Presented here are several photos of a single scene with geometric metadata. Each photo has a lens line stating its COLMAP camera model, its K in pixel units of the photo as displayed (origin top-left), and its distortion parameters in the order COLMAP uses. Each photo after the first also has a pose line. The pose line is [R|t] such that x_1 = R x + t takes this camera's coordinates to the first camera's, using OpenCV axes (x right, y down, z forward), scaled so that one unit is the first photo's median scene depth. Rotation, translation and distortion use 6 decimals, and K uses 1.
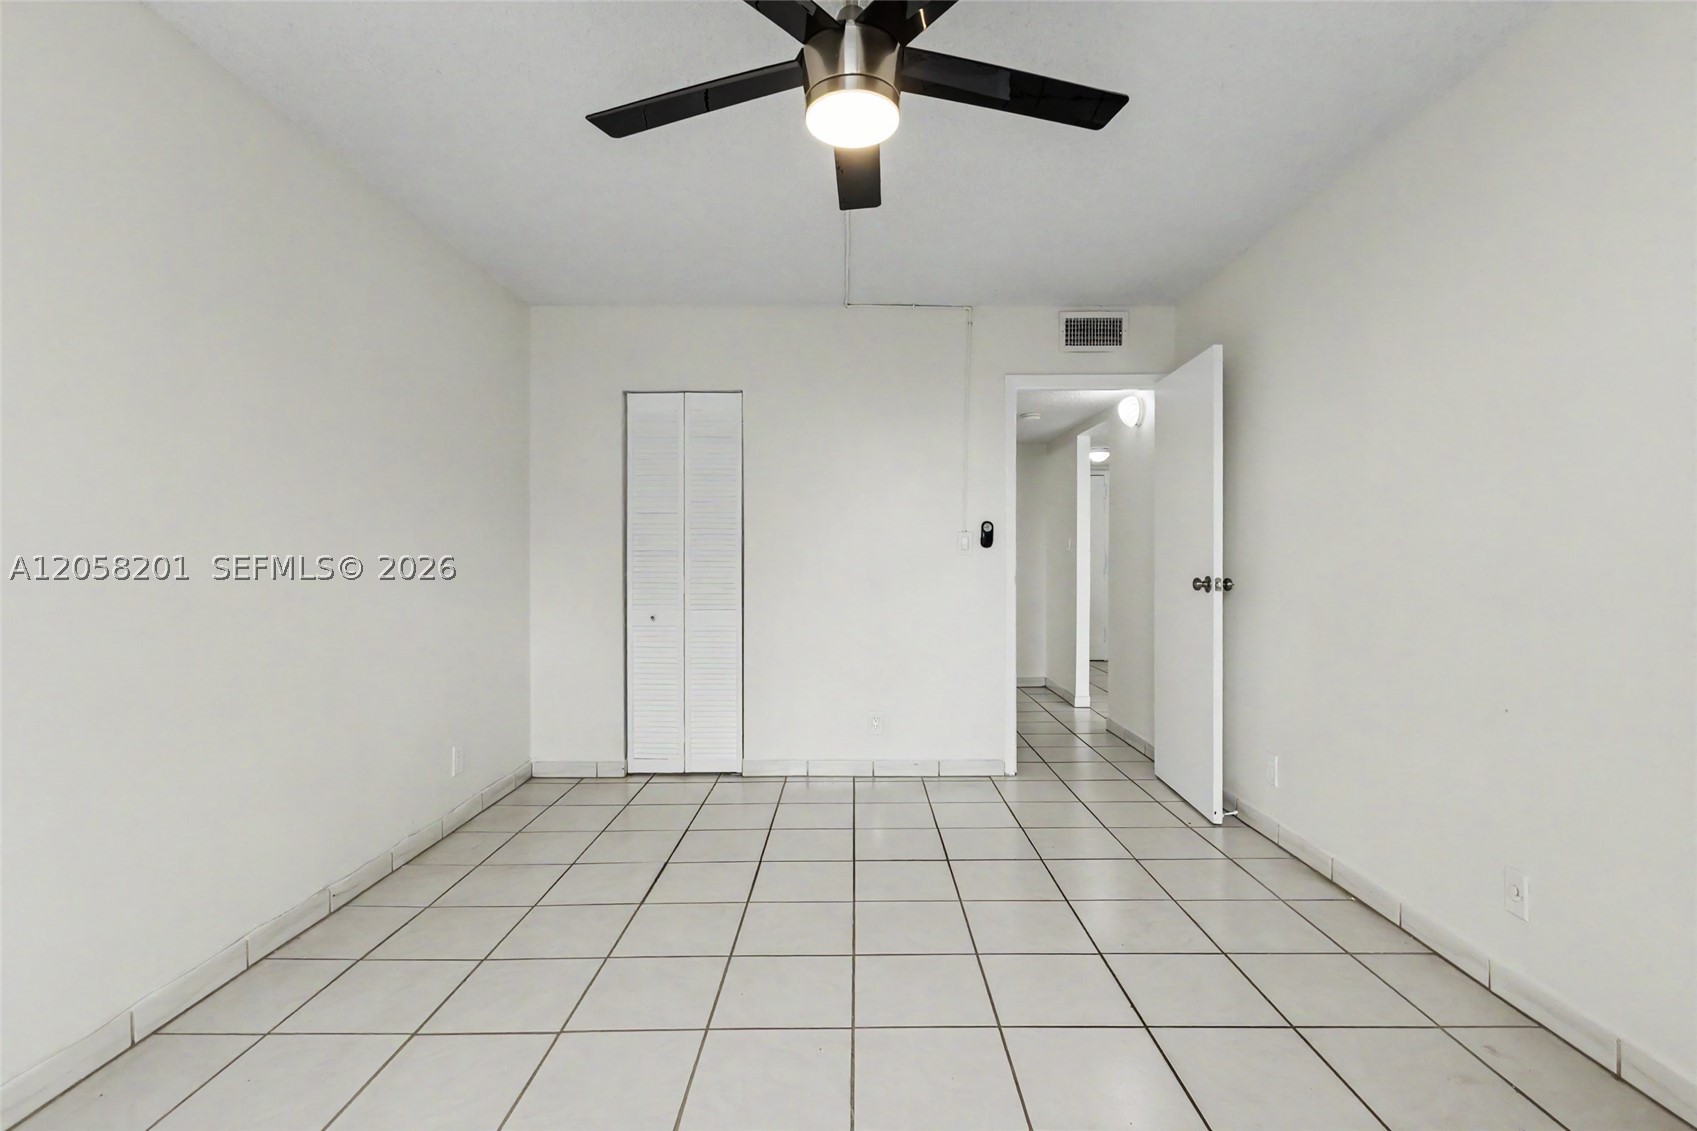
lens RADIAL K [[776.7, 0, 856.1], [0, 776.7, 565.1], [0, 0, 1]] dist [0.005434, -0.000625]
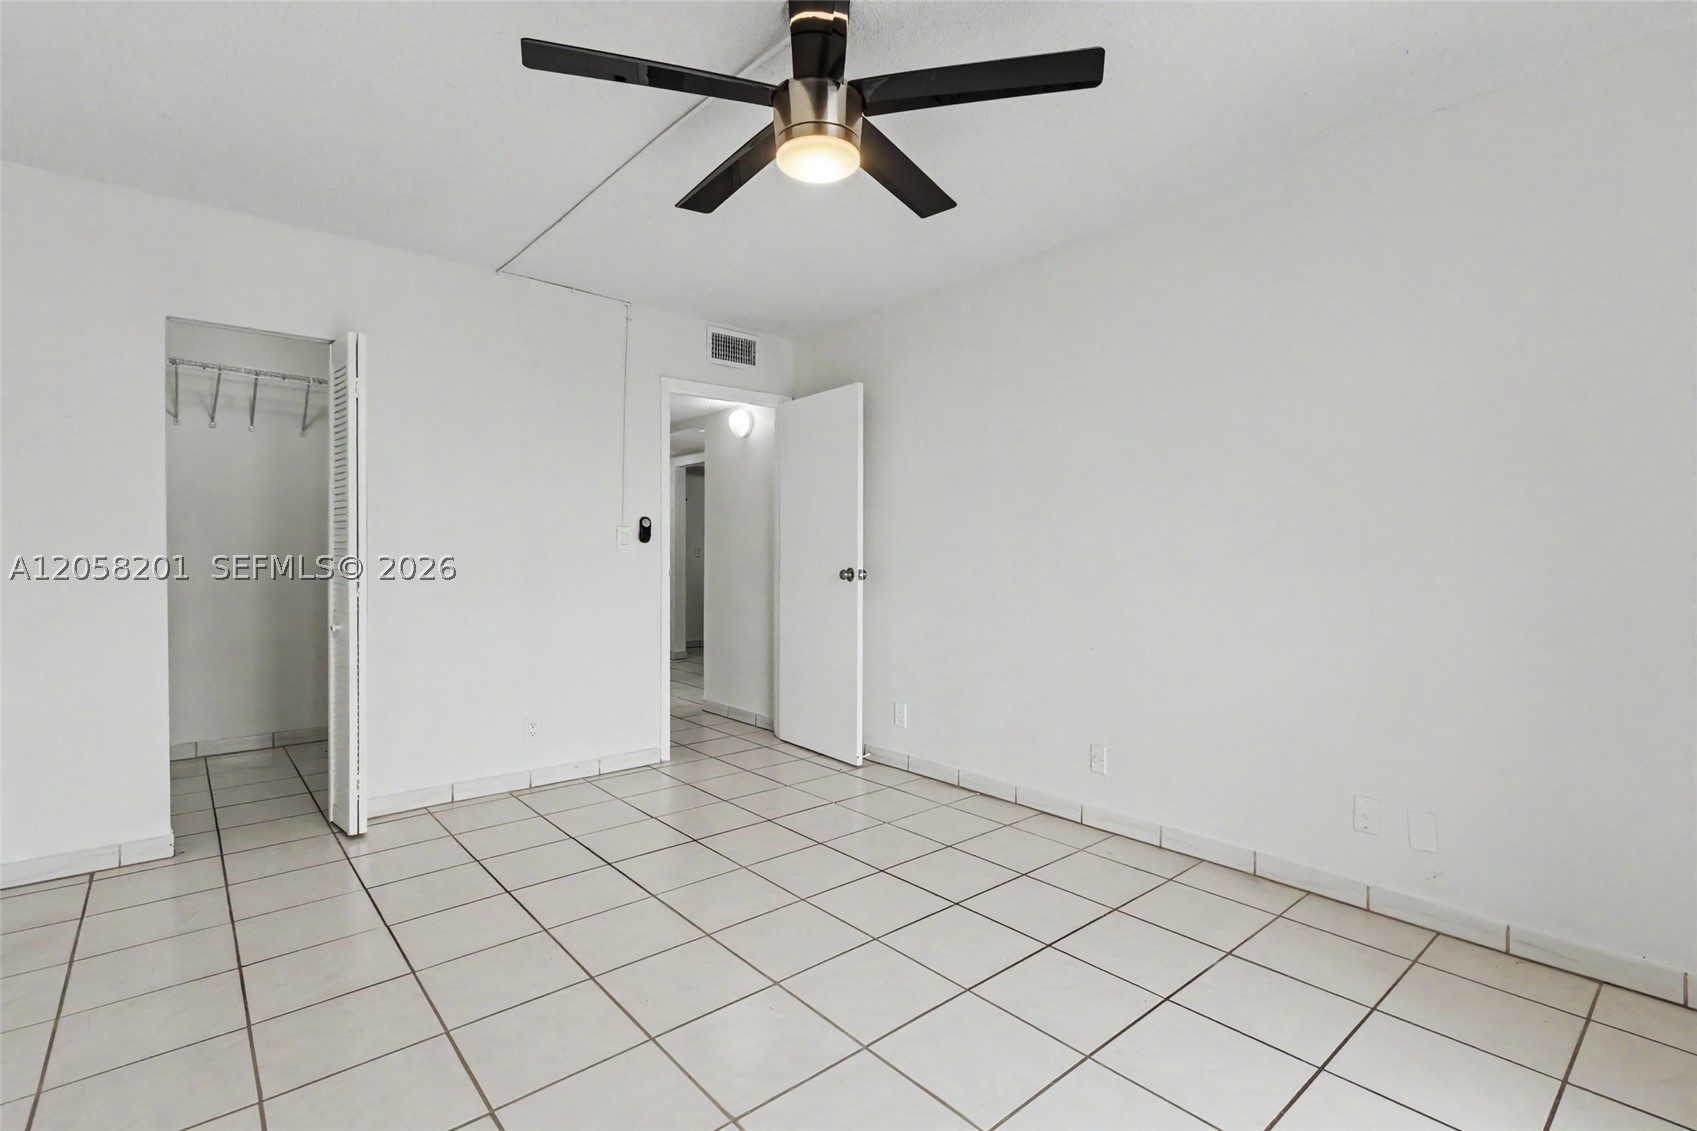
lens RADIAL K [[776.7, 0, 848.8], [0, 776.7, 563.6], [0, 0, 1]] dist [0.005434, -0.000625]
pose [[0.763100, -0.005188, 0.646259, -0.289819], [0.003941, 0.999987, 0.003373, 0.002816], [-0.646268, -0.000027, 0.763110, 0.048349]]
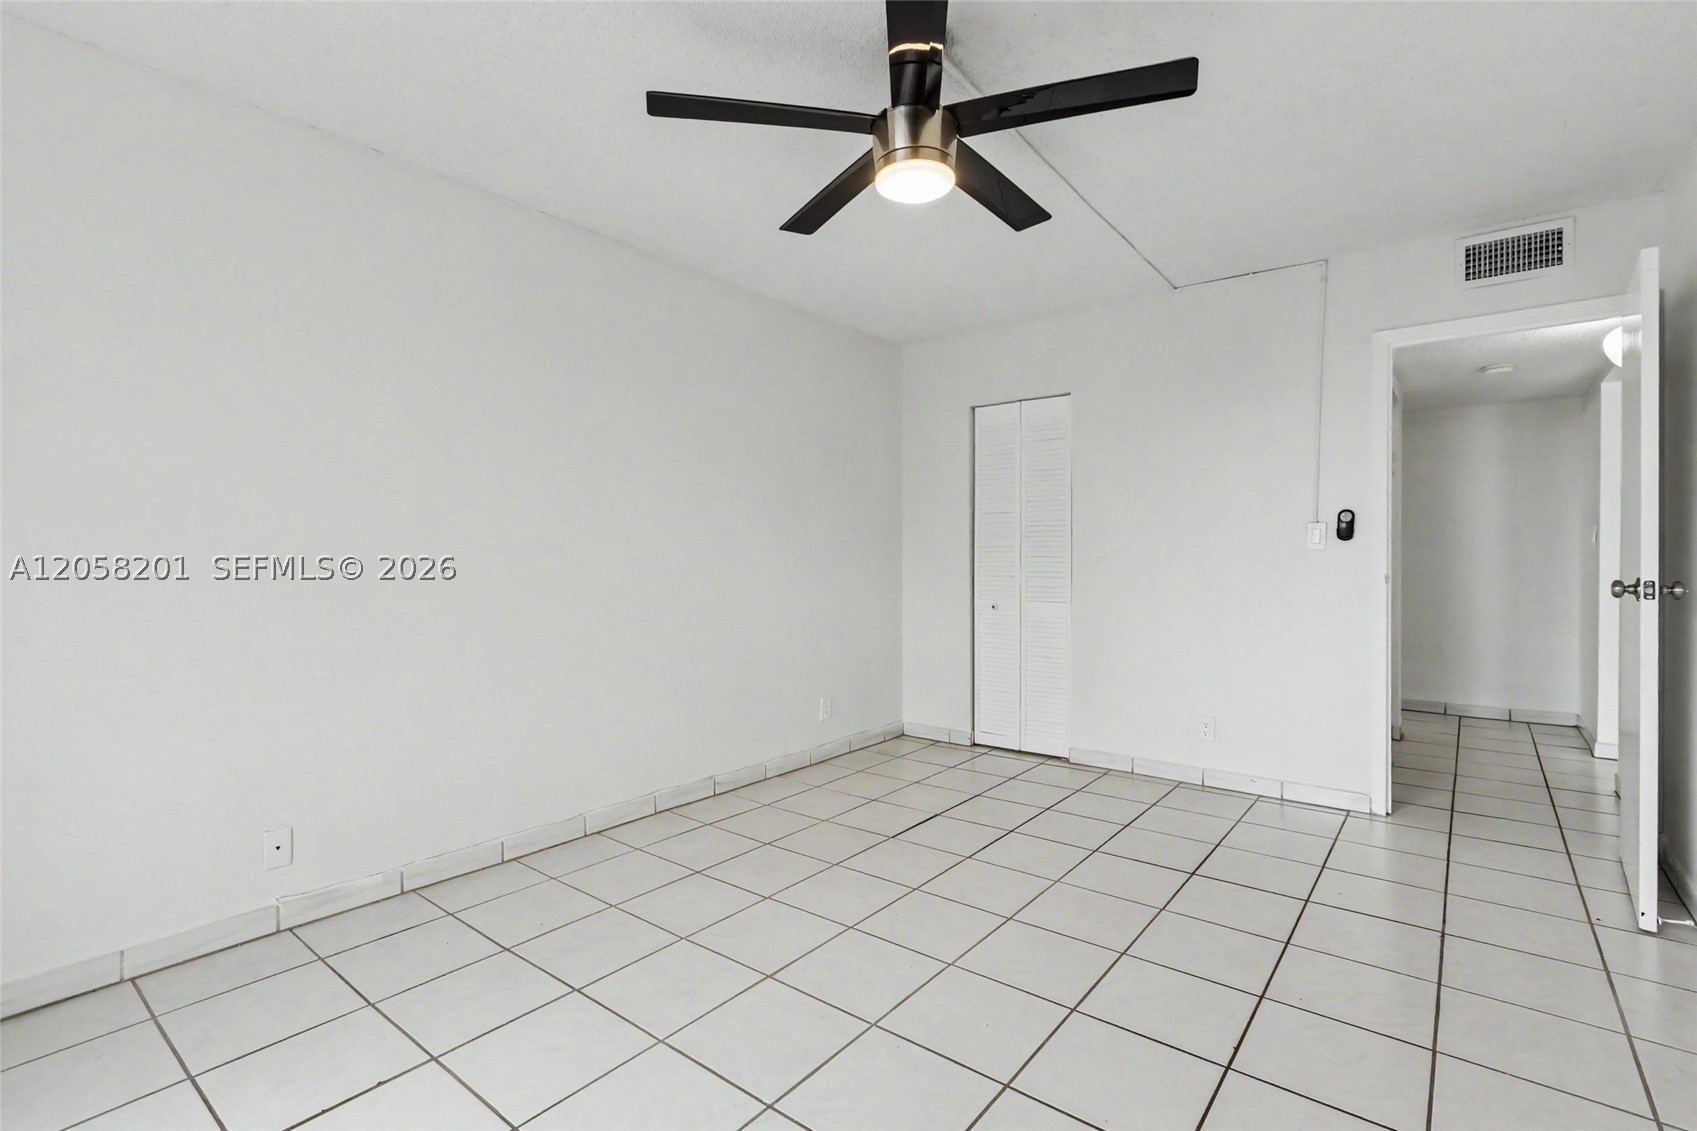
lens RADIAL K [[776.7, 0, 866.3], [0, 776.7, 562.3], [0, 0, 1]] dist [0.005434, -0.000625]
pose [[0.790585, 0.005677, -0.612327, 0.276368], [-0.004569, 0.999984, 0.003371, 0.000768], [0.612336, 0.000133, 0.790598, 0.008776]]
